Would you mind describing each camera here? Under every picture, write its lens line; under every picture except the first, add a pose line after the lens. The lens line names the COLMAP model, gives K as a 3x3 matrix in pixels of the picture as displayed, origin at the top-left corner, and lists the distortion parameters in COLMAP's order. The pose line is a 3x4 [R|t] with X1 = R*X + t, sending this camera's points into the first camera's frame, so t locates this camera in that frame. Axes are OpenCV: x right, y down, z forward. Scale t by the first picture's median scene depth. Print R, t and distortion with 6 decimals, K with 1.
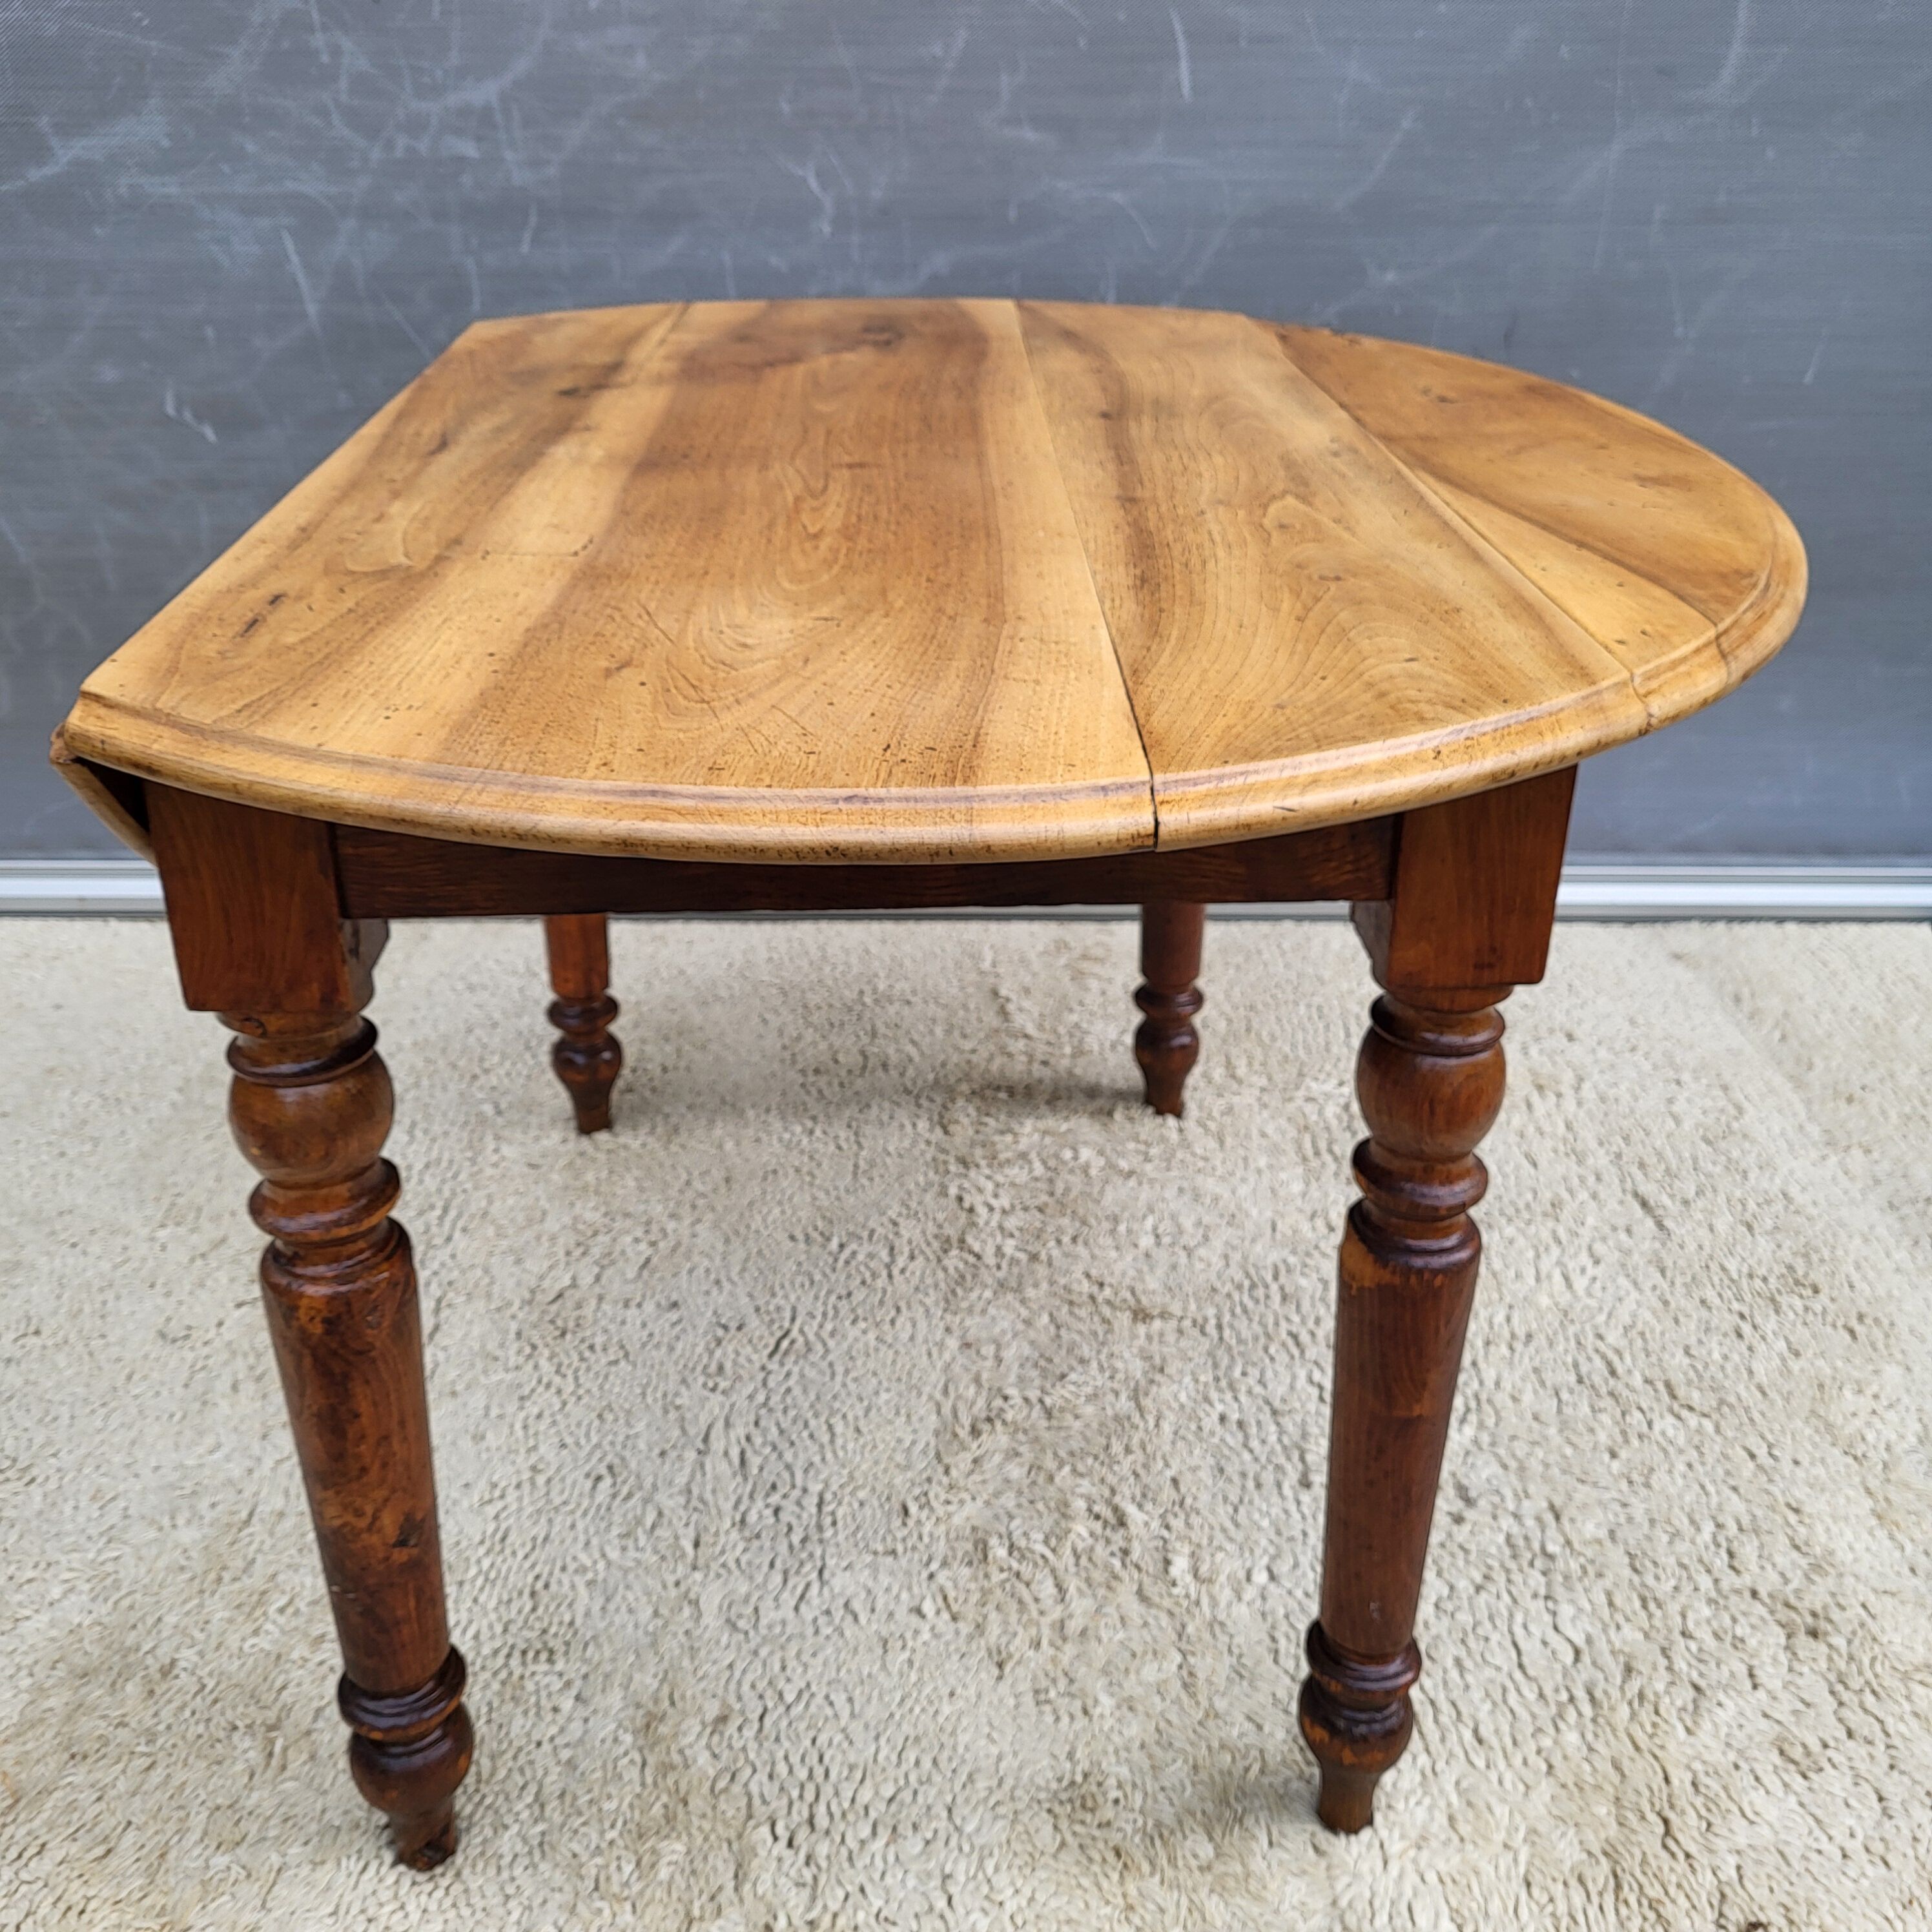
lens RADIAL K [[1851.4, 0, 961.9], [0, 1851.4, 954.4], [0, 0, 1]] dist [0.023783, 0.000000]
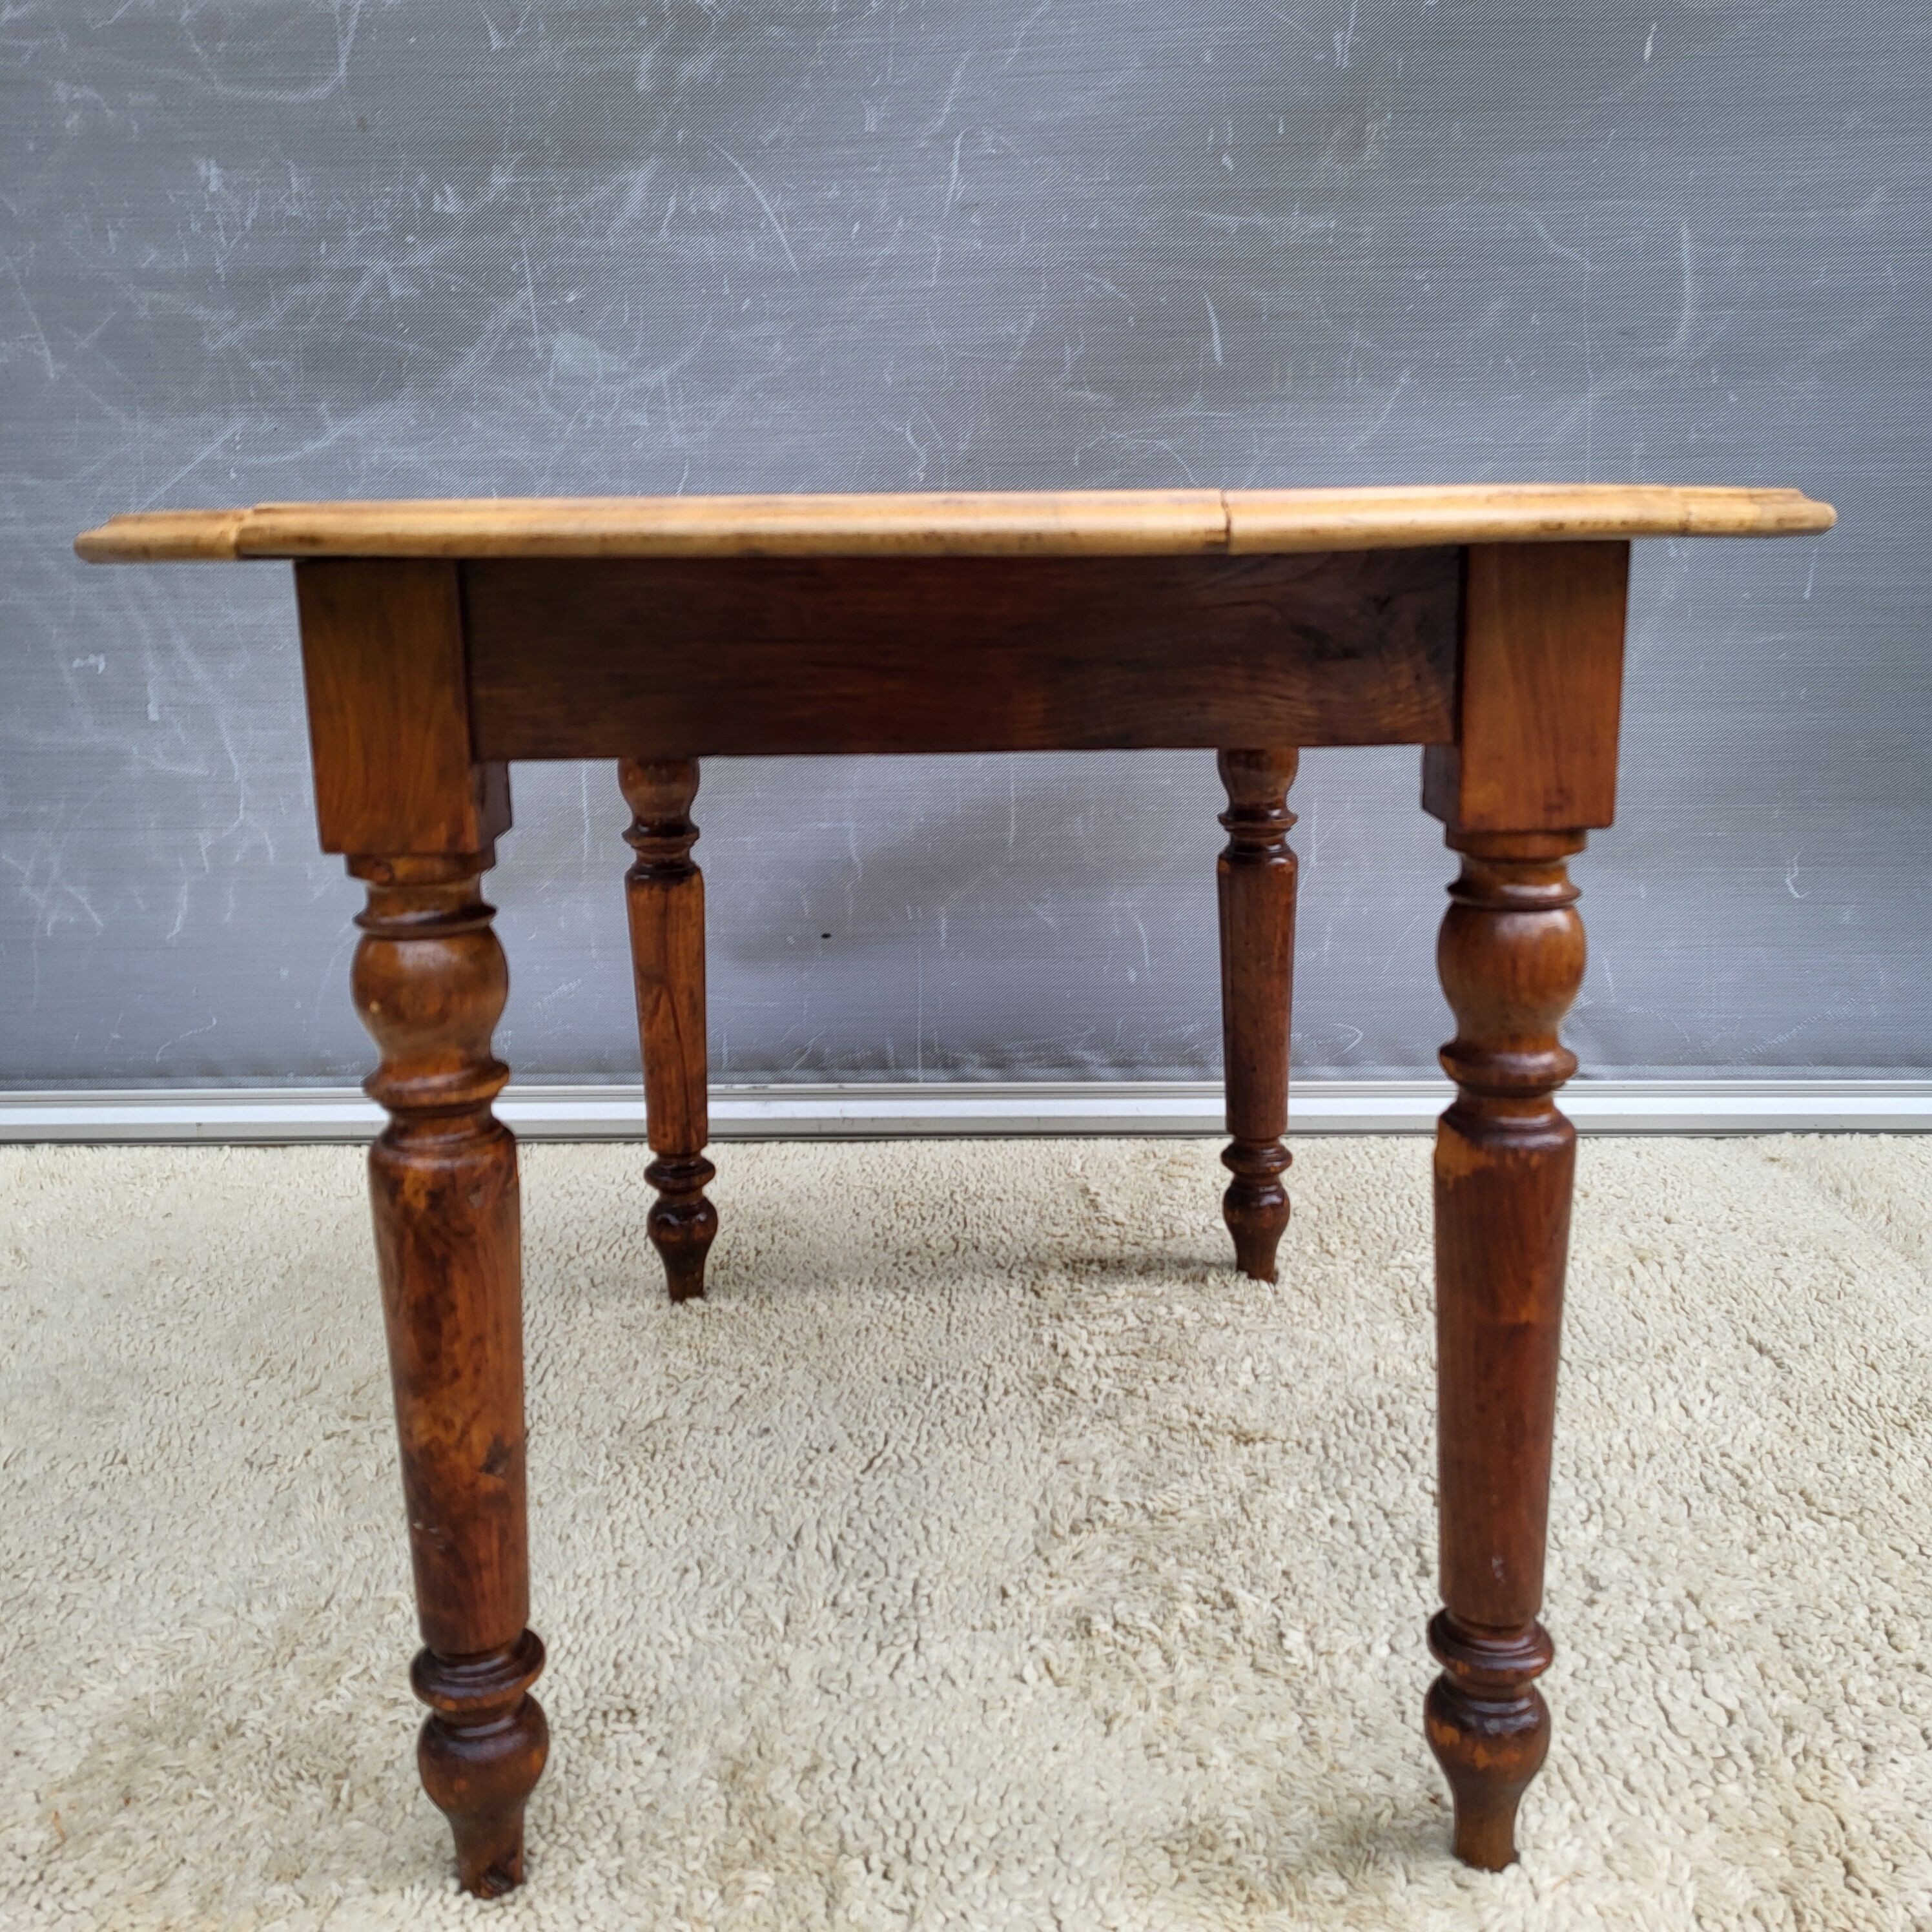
lens RADIAL K [[1851.4, 0, 969.5], [0, 1851.4, 939.3], [0, 0, 1]] dist [0.023783, 0.000000]
pose [[0.999170, -0.014862, -0.037940, -0.006879], [0.004793, 0.967517, -0.252761, 0.216435], [0.040464, 0.252370, 0.966784, -0.011489]]
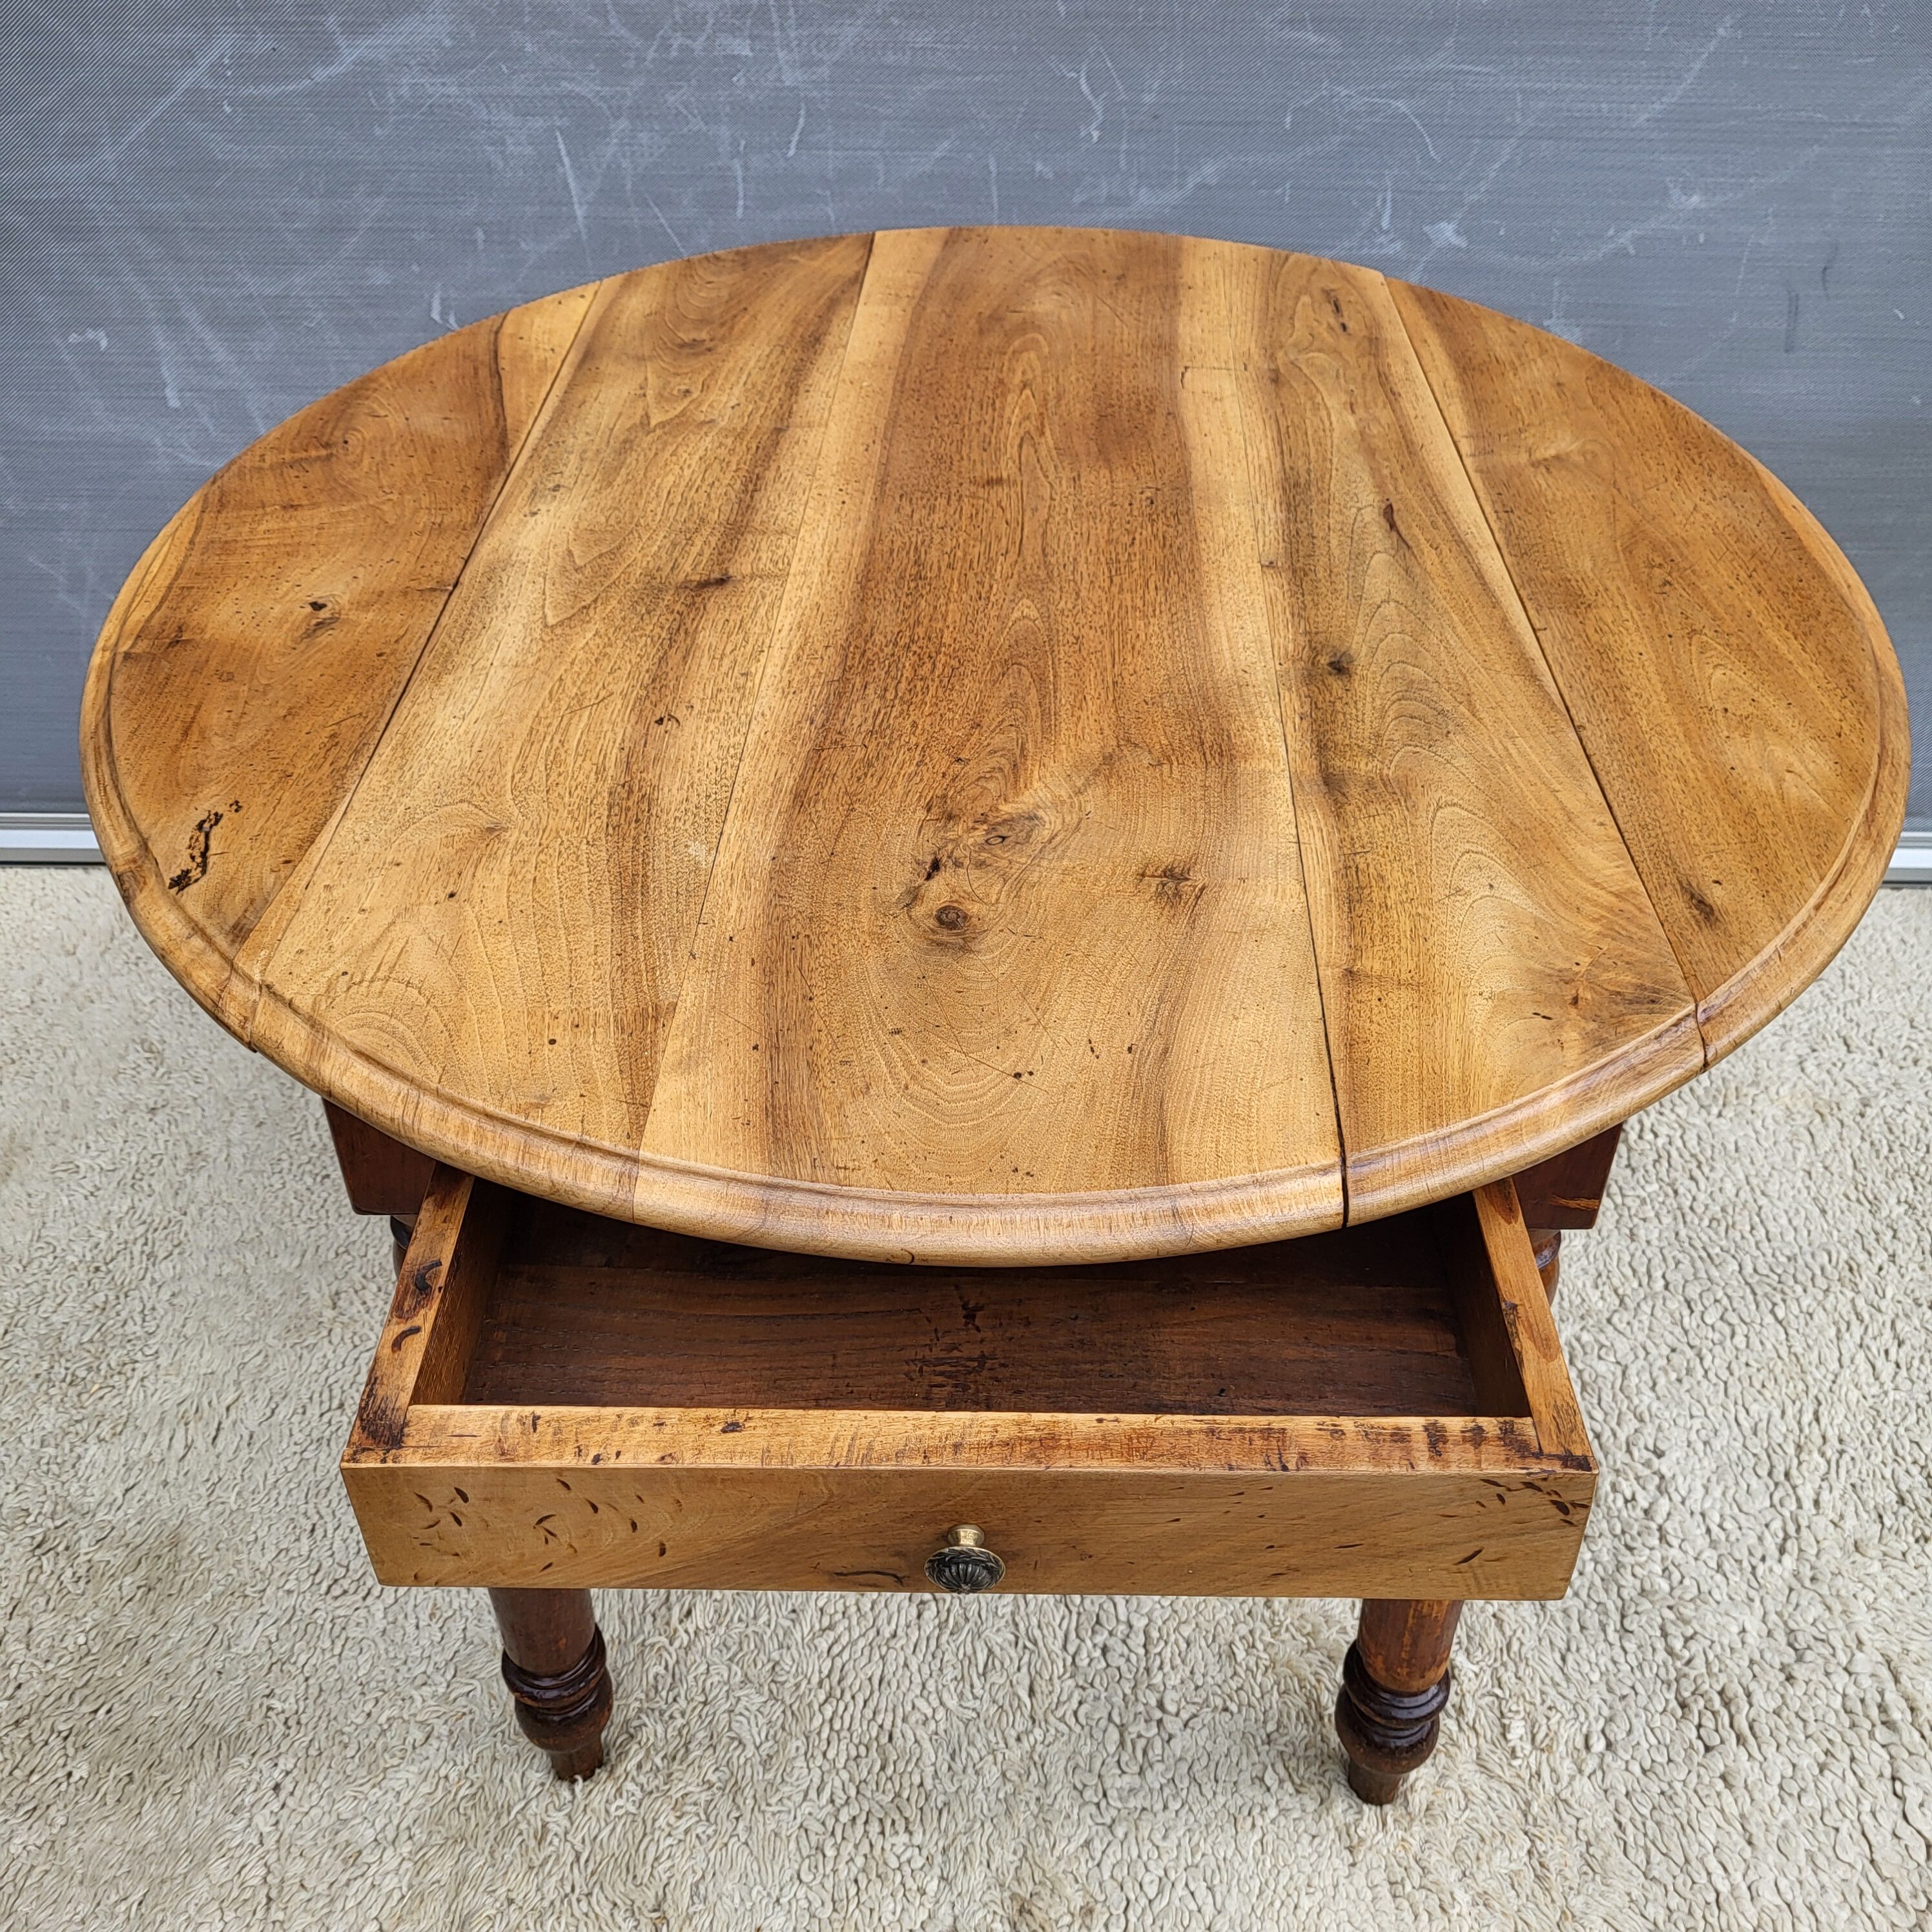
lens RADIAL K [[1851.4, 0, 963.6], [0, 1851.4, 896.1], [0, 0, 1]] dist [0.023783, 0.000000]
pose [[0.999655, 0.009948, -0.024298, -0.157732], [-0.005624, 0.985093, 0.171931, -0.280529], [0.025646, -0.171735, 0.984809, 0.073012]]
